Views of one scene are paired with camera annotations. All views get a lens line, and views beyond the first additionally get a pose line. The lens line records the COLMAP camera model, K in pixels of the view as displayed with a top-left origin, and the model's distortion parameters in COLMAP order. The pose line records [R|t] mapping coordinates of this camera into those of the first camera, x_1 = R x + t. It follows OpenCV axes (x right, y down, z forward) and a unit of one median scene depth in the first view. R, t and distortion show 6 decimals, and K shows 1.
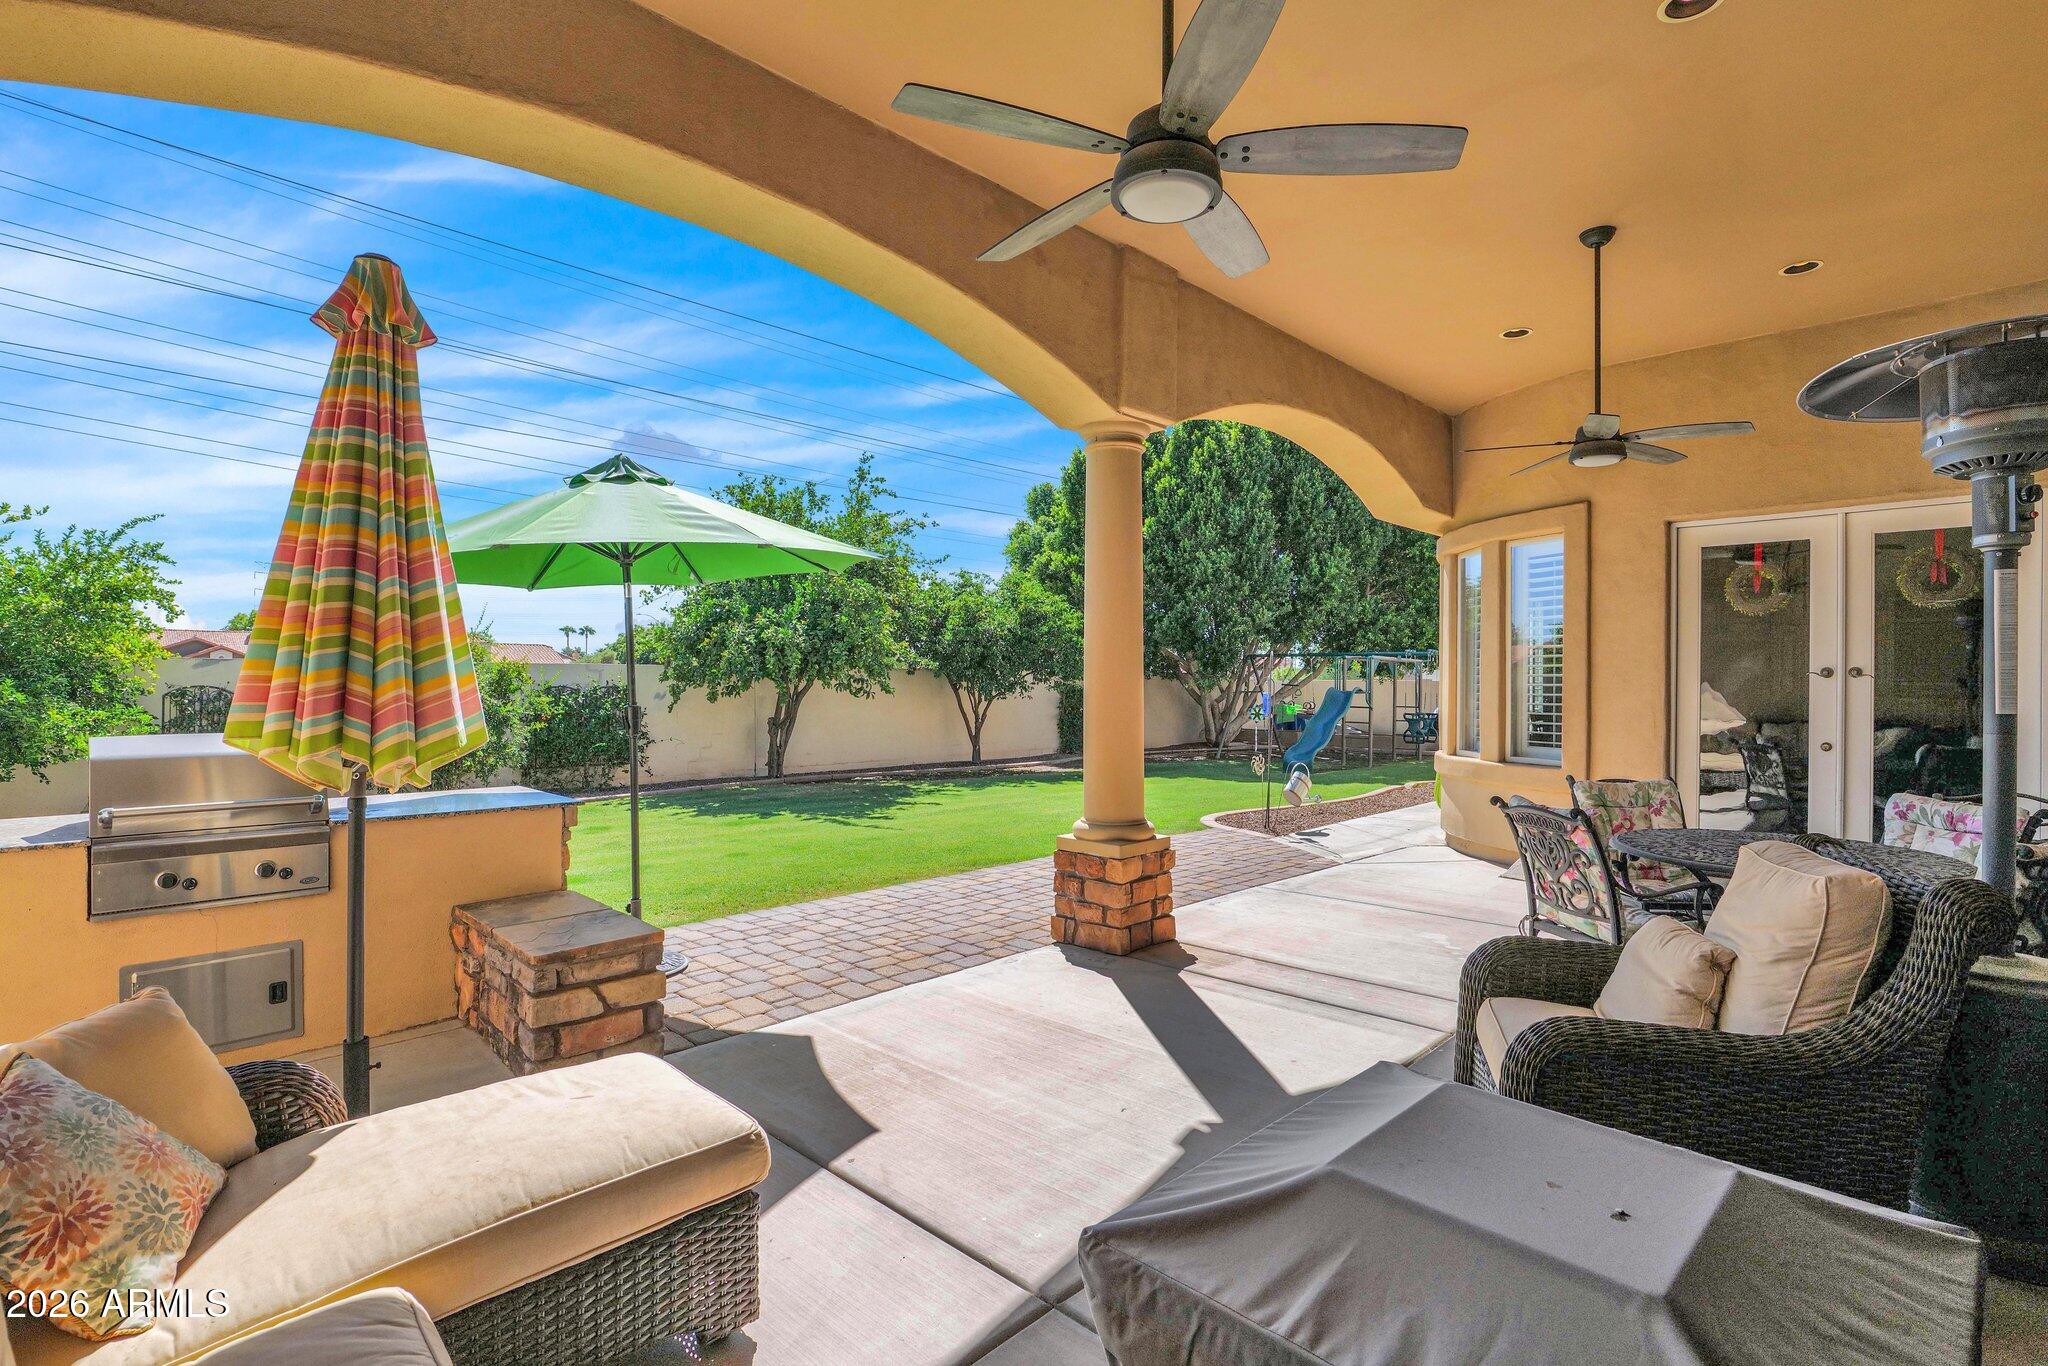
lens RADIAL K [[961.4, 0, 1027.8], [0, 961.4, 685.0], [0, 0, 1]] dist [-0.019429, 0.000456]
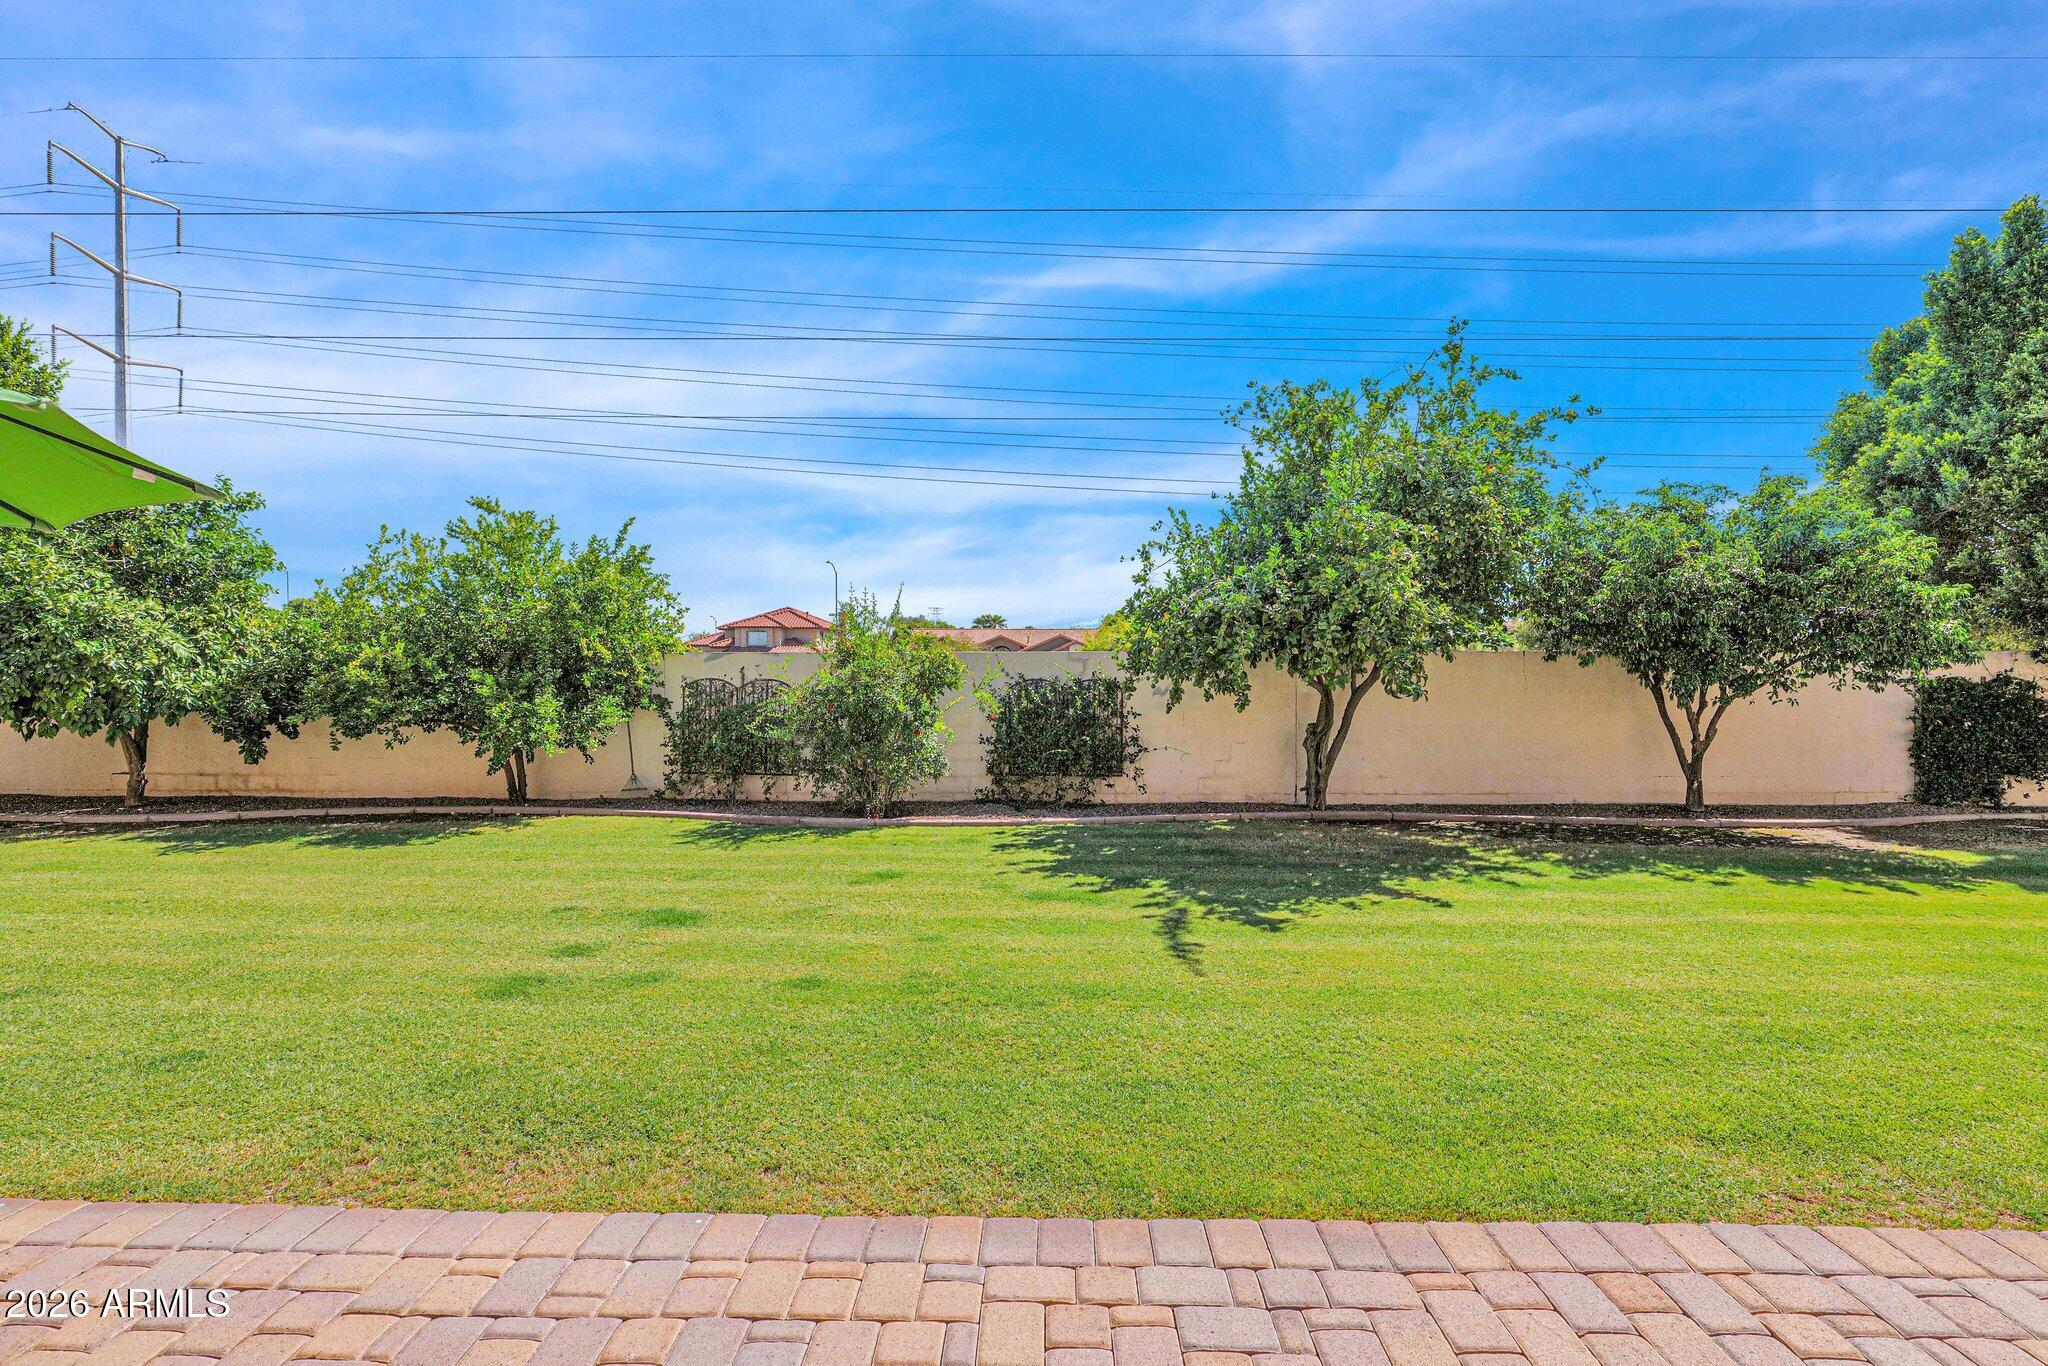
lens RADIAL K [[961.4, 0, 1027.8], [0, 961.4, 685.0], [0, 0, 1]] dist [-0.019429, 0.000456]
pose [[0.685224, 0.008693, -0.728281, 0.101596], [0.001574, 0.999909, 0.013415, -0.004015], [0.728331, -0.010339, 0.685148, 0.342657]]
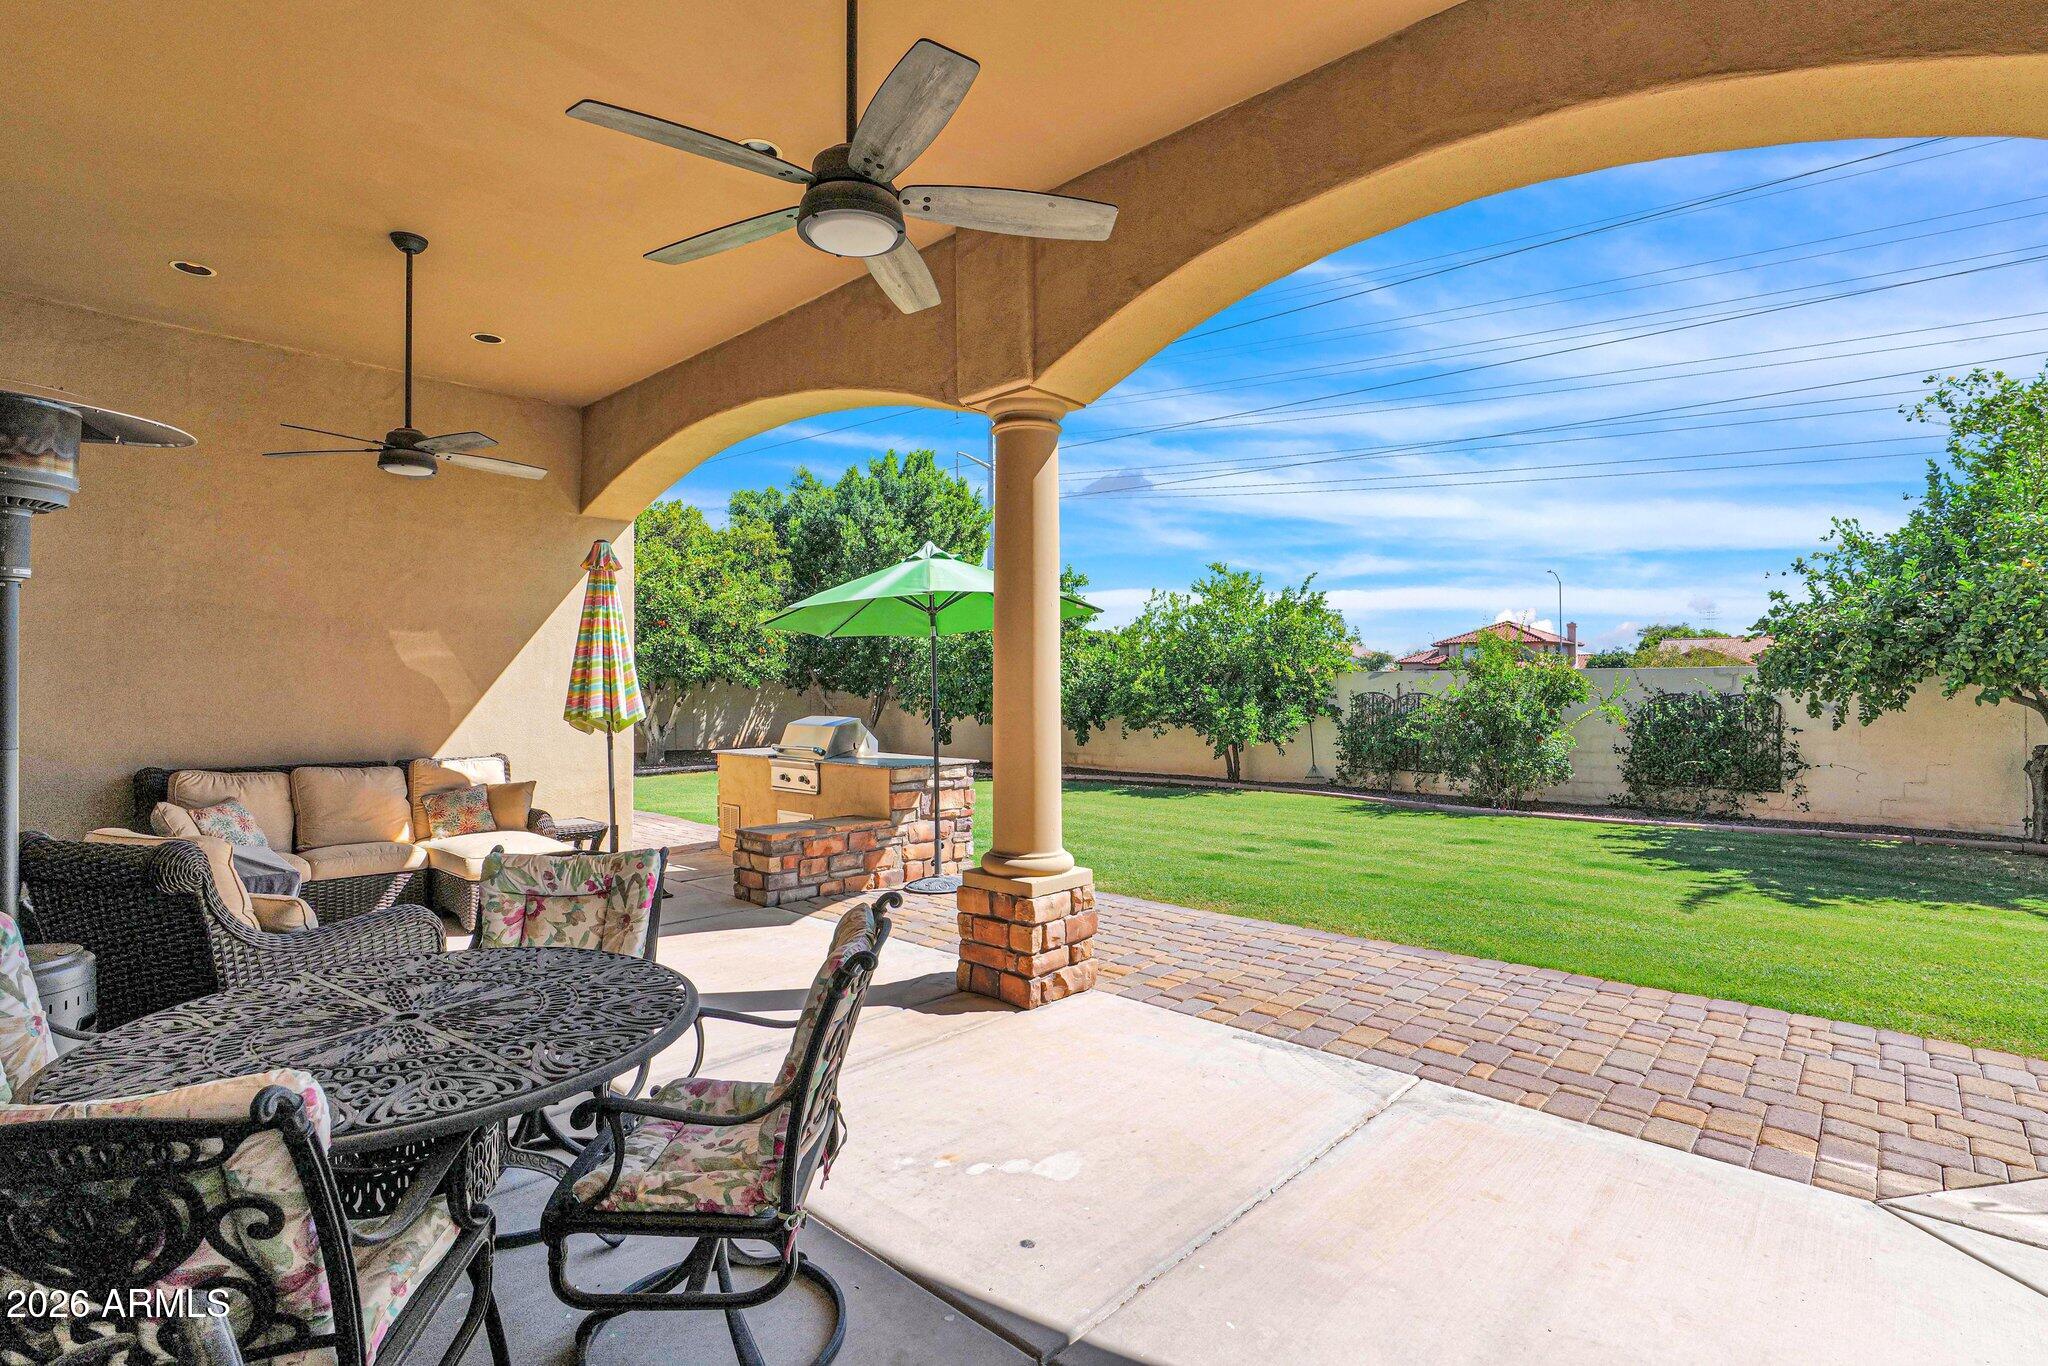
lens RADIAL K [[961.4, 0, 1027.8], [0, 961.4, 685.0], [0, 0, 1]] dist [-0.019429, 0.000456]
pose [[0.036311, -0.005282, -0.999327, 0.304845], [0.000027, 0.999986, -0.005285, -0.001898], [0.999341, 0.000165, 0.036311, 0.304623]]
